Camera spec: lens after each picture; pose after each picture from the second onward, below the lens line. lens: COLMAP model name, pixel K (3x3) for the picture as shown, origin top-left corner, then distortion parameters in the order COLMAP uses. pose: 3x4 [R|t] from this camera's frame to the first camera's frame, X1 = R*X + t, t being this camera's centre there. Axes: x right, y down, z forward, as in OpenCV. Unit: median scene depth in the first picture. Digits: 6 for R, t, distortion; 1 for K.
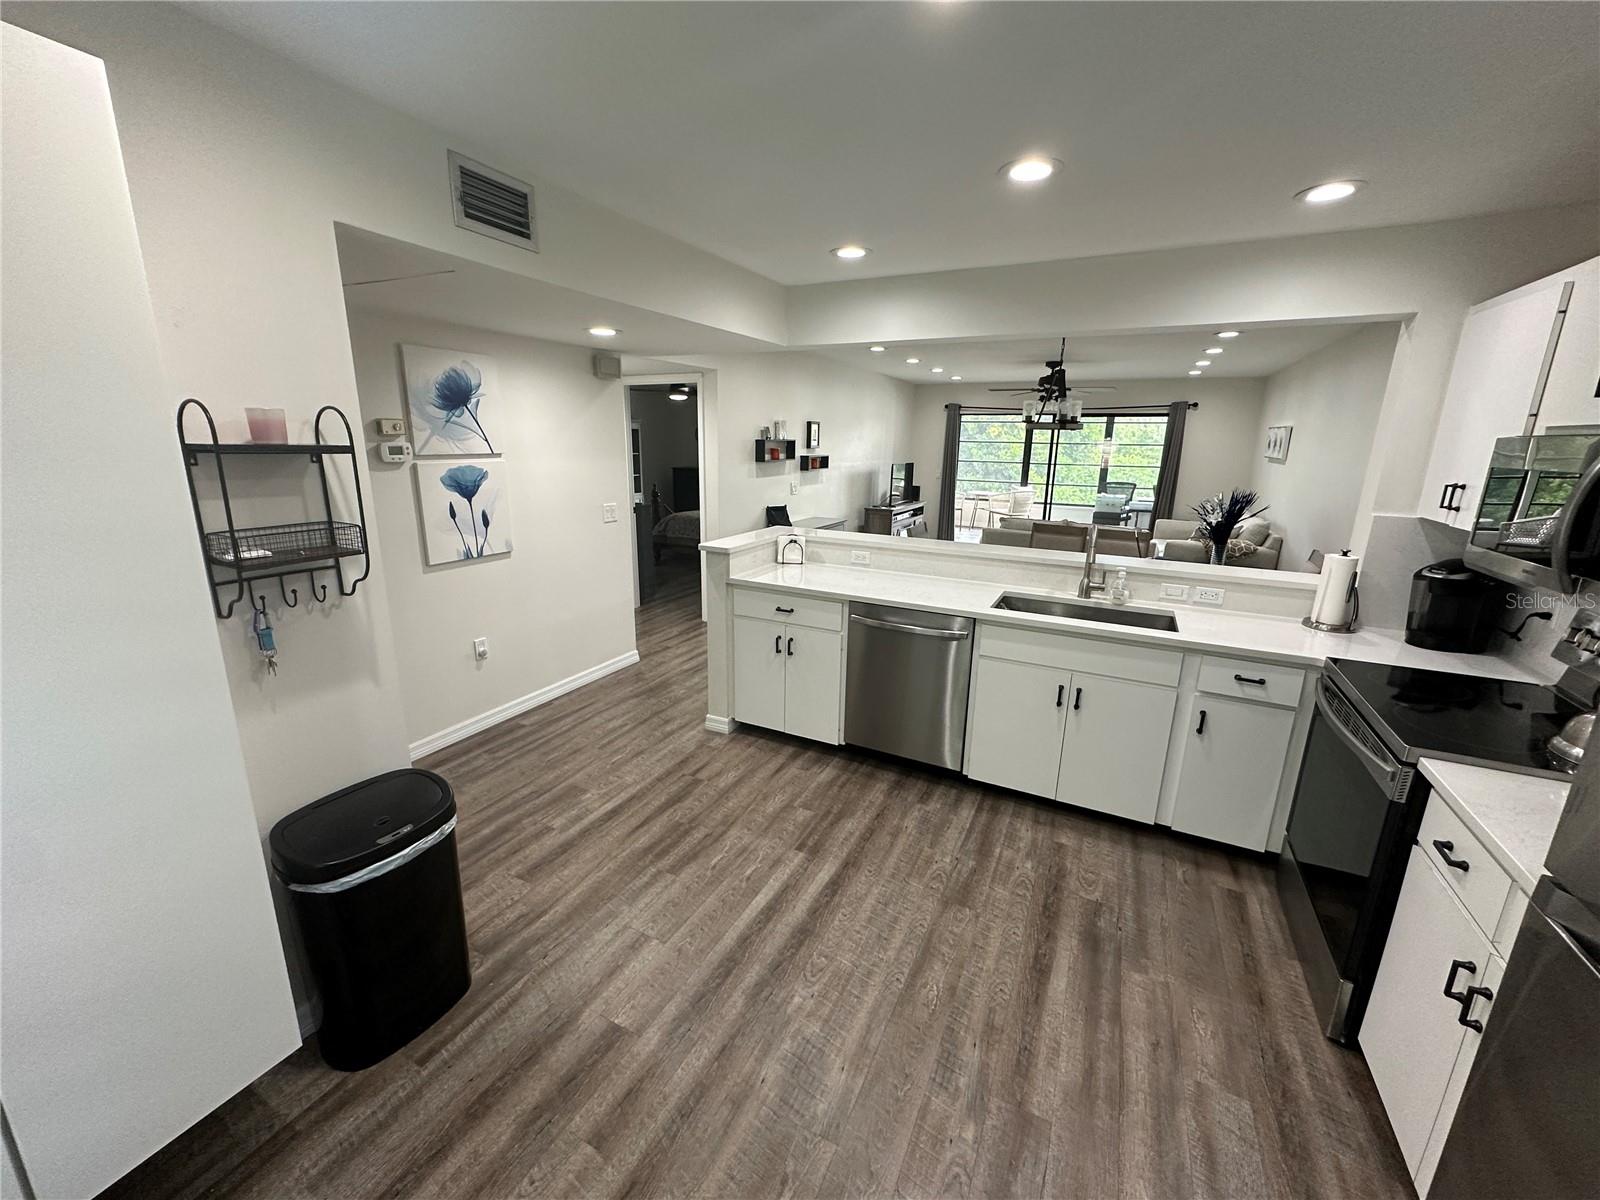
lens RADIAL K [[636.7, 0, 799.9], [0, 636.7, 600.8], [0, 0, 1]] dist [-0.002766, 0.000541]
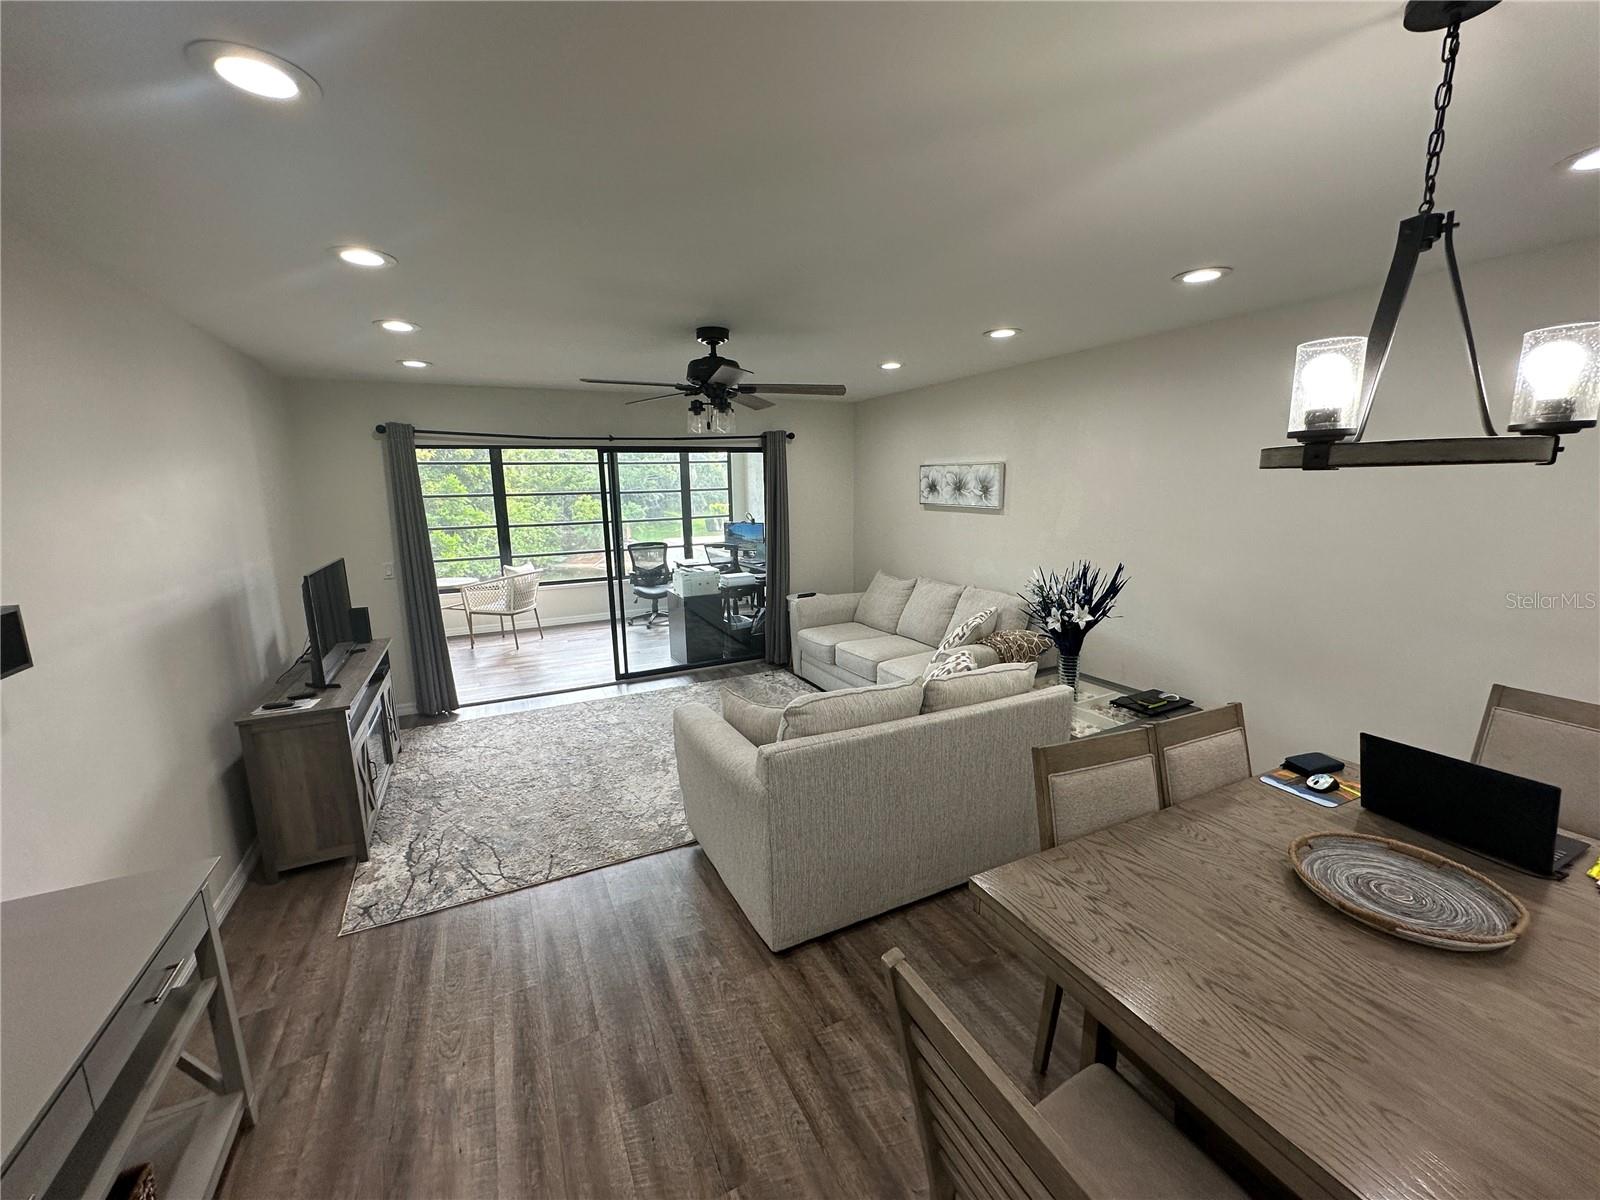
lens RADIAL K [[636.7, 0, 796.6], [0, 636.7, 602.3], [0, 0, 1]] dist [-0.002766, 0.000541]
pose [[0.600195, -0.175860, 0.780282, 0.090165], [0.224538, 0.973348, 0.046658, -0.443578], [-0.767690, 0.147199, 0.623686, 1.621195]]
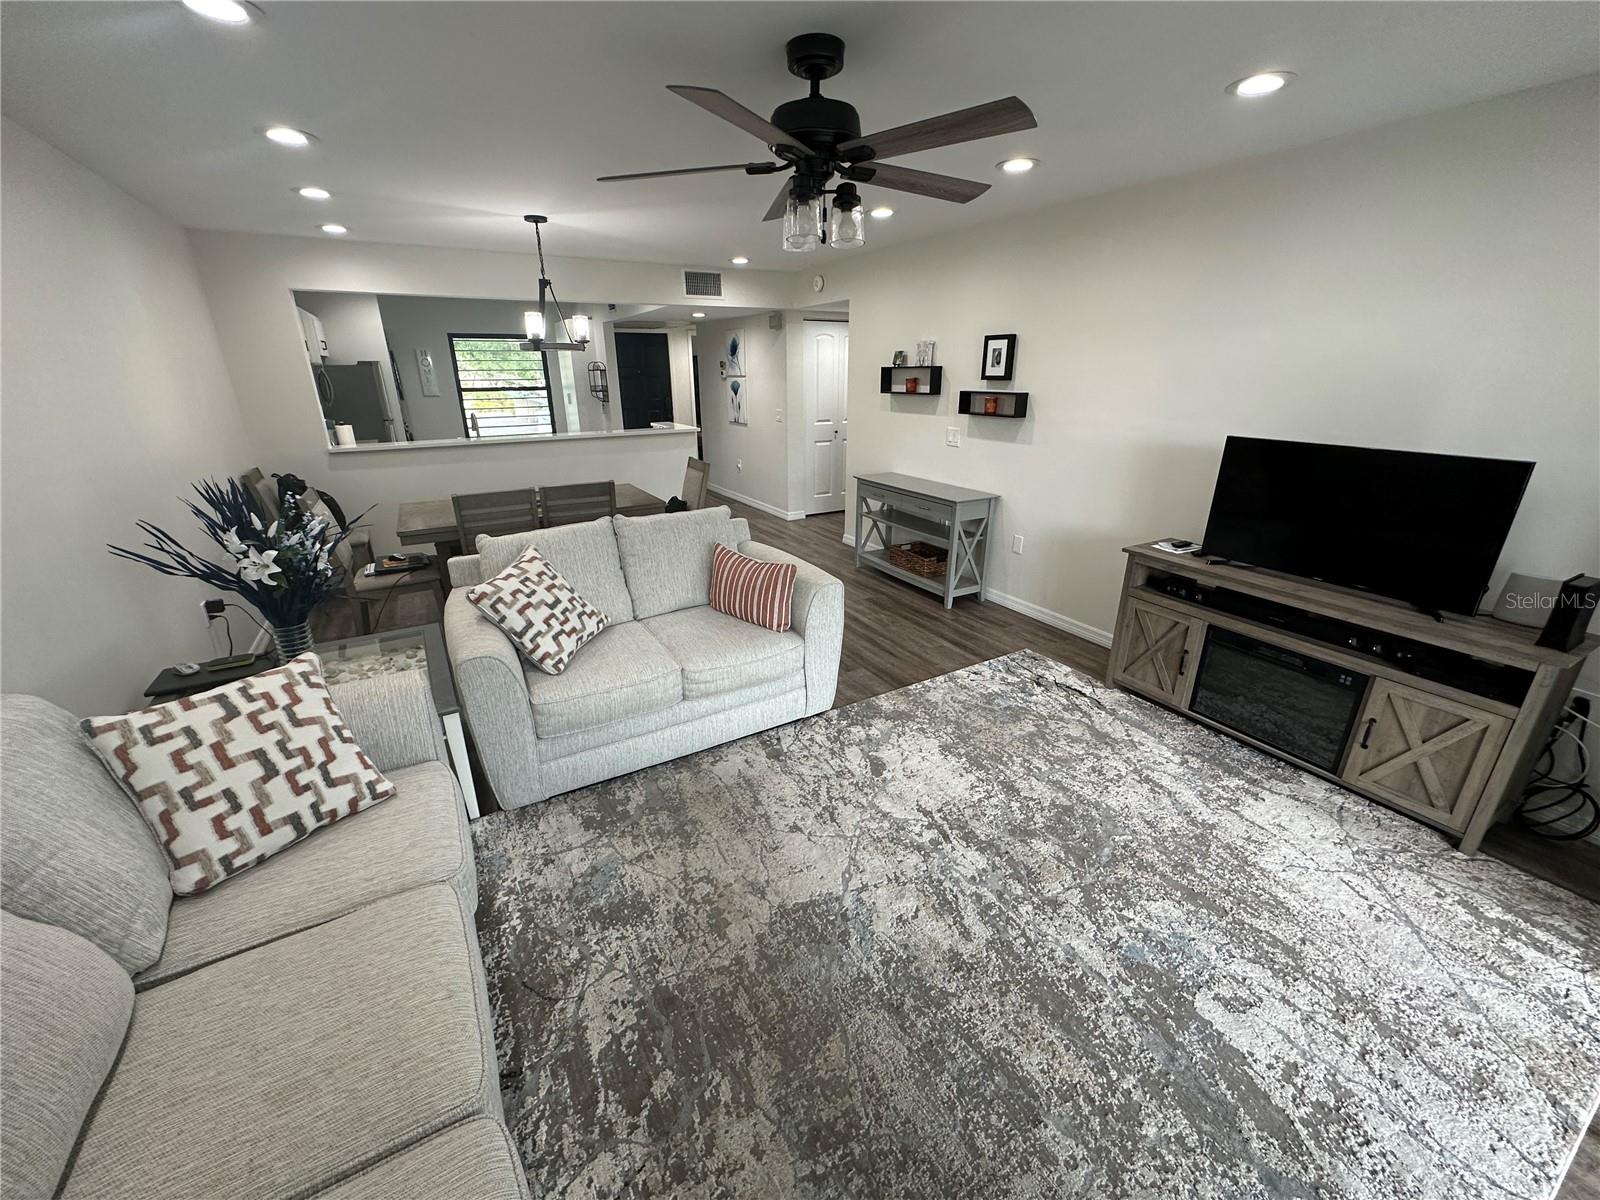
lens RADIAL K [[636.7, 0, 798.0], [0, 636.7, 595.7], [0, 0, 1]] dist [-0.002766, 0.000541]
pose [[-0.547255, 0.269955, -0.792235, 1.586839], [-0.211814, 0.871072, 0.443135, -0.686291], [0.809720, 0.410314, -0.419518, 2.815824]]
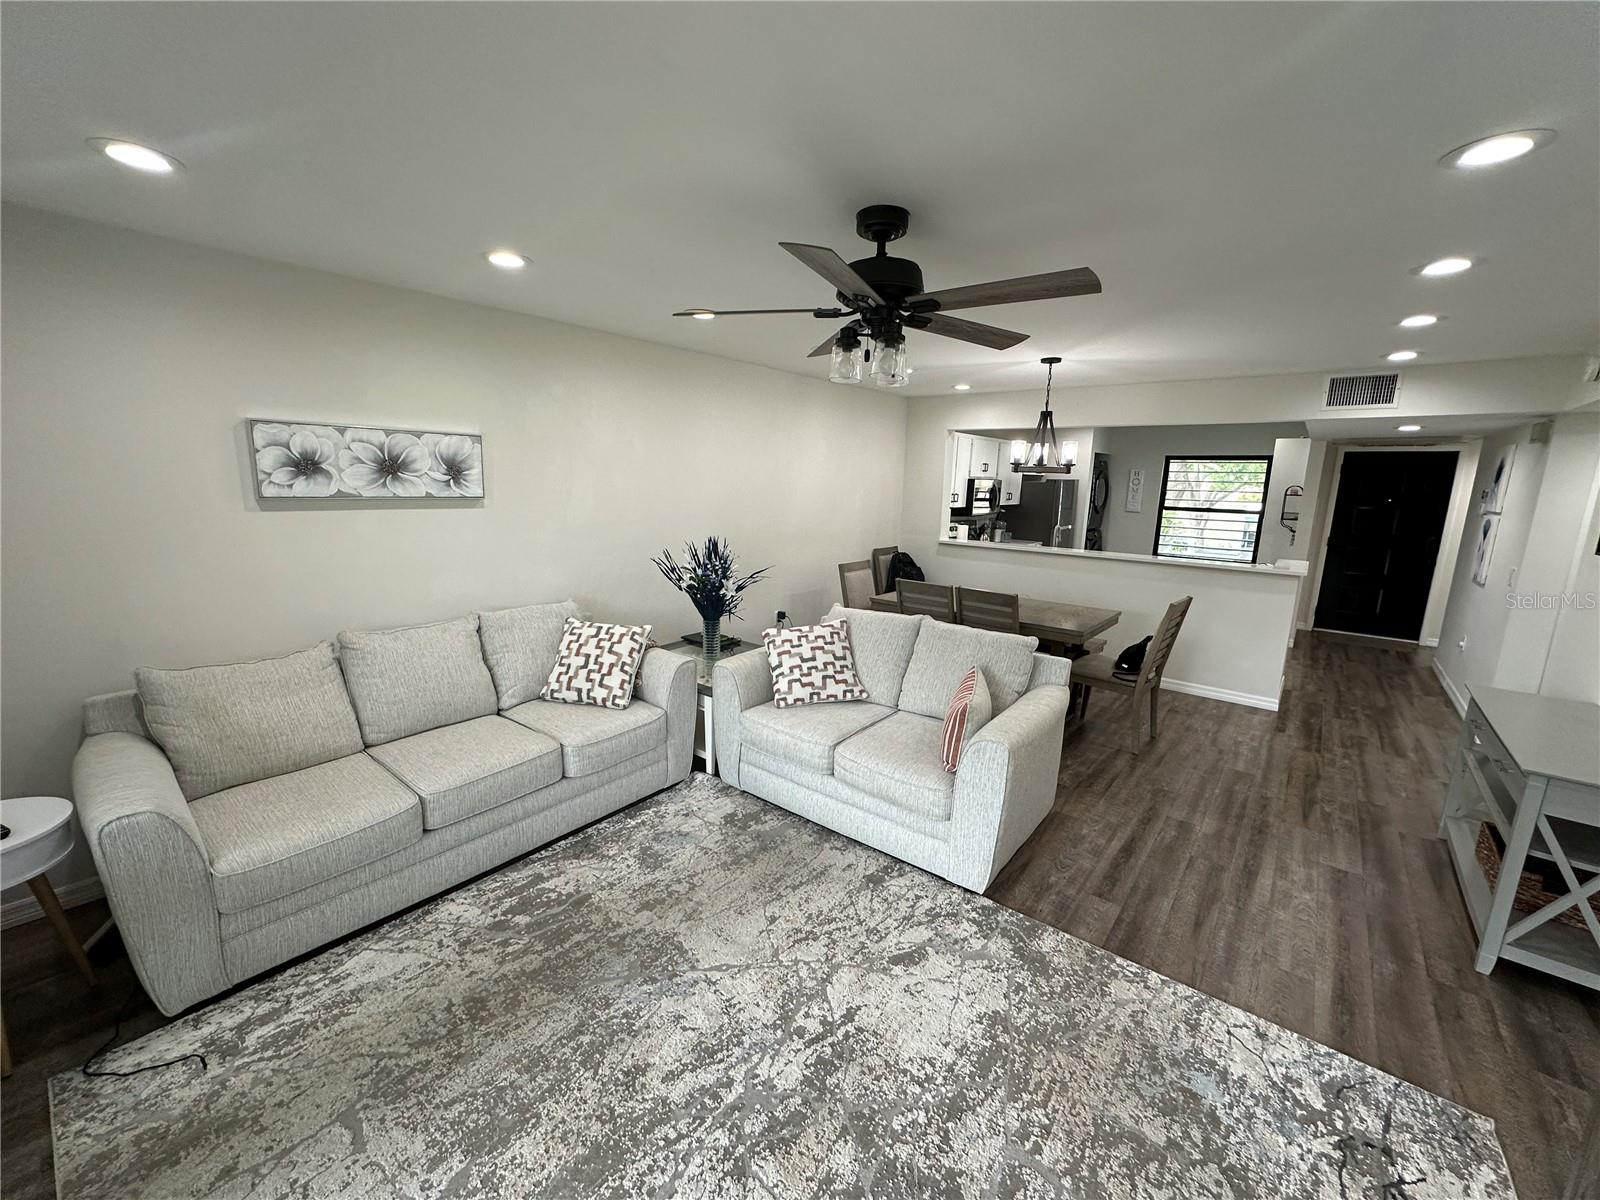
lens RADIAL K [[636.7, 0, 801.1], [0, 636.7, 597.0], [0, 0, 1]] dist [-0.002766, 0.000541]
pose [[-0.975901, -0.078972, 0.203423, 0.851745], [0.014415, 0.906851, 0.421205, -0.798056], [-0.217738, 0.413986, -0.883858, 3.146744]]
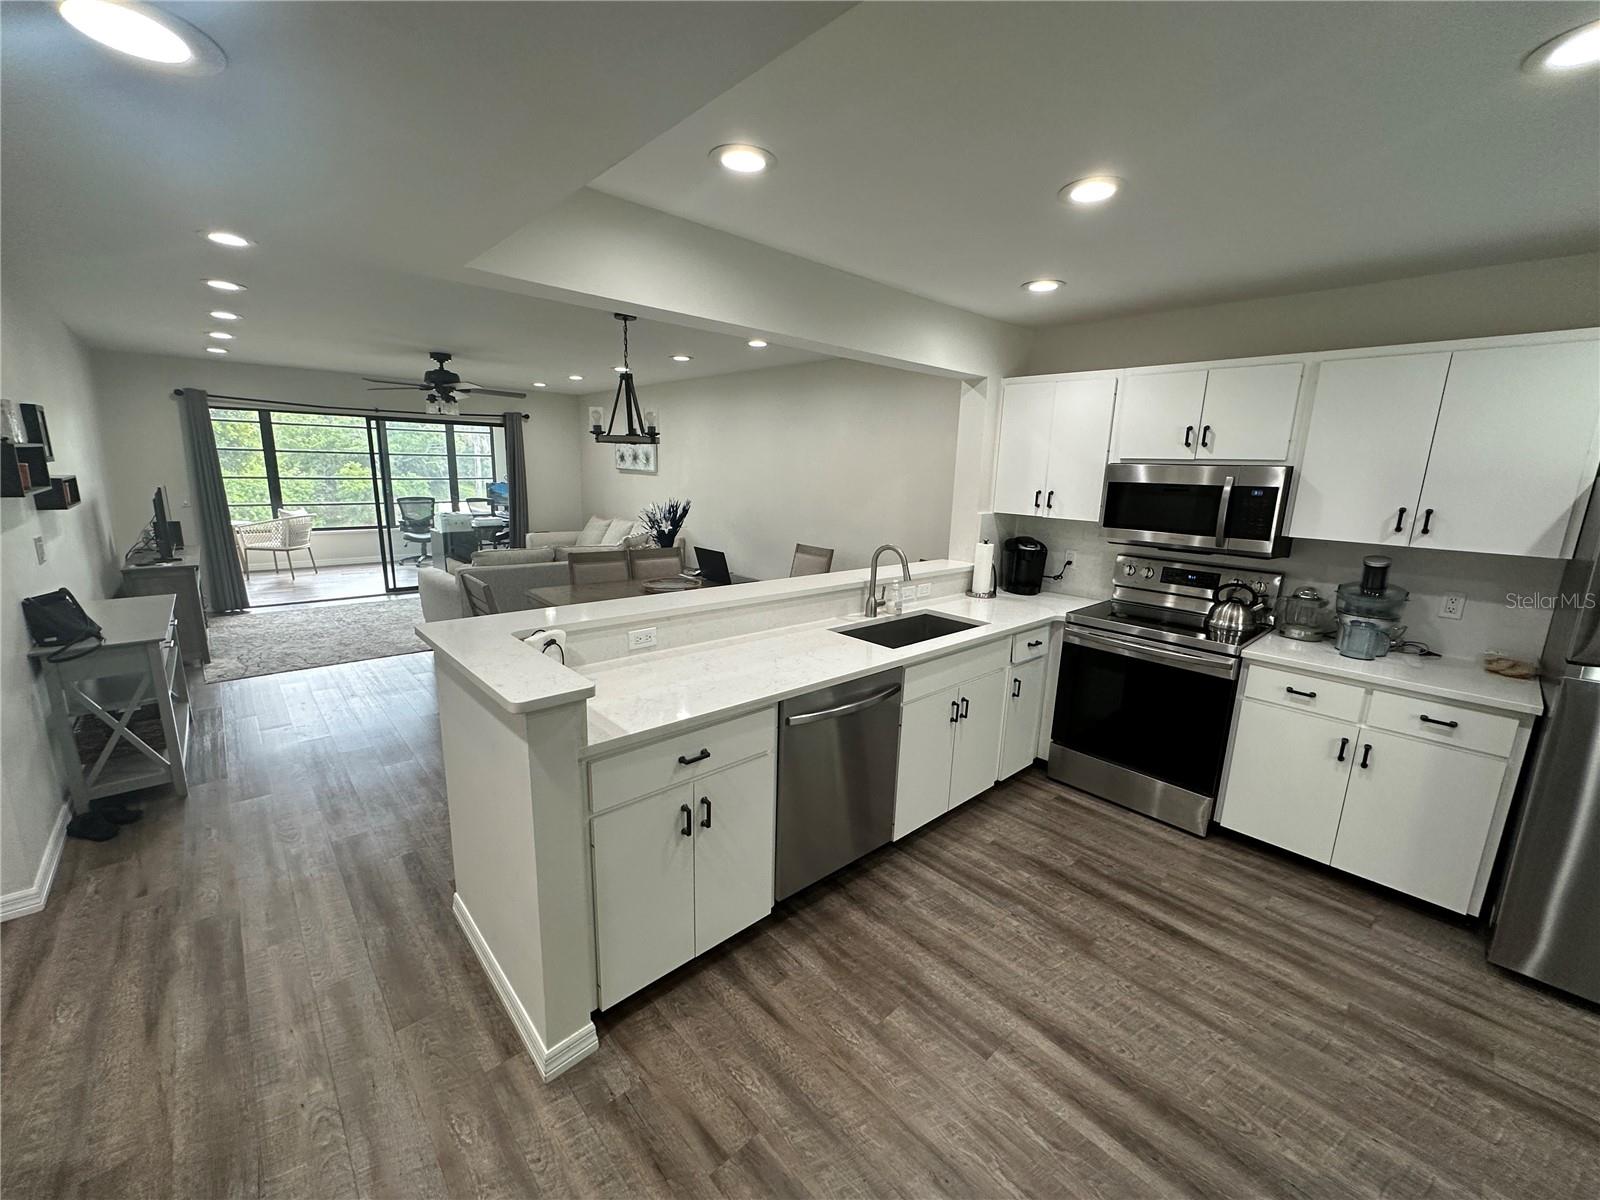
lens RADIAL K [[636.7, 0, 799.2], [0, 636.7, 599.3], [0, 0, 1]] dist [-0.002766, 0.000541]
pose [[0.350920, -0.199109, 0.914992, -0.550031], [0.211110, 0.968799, 0.129853, -0.200009], [-0.912298, 0.147596, 0.382004, 0.771062]]
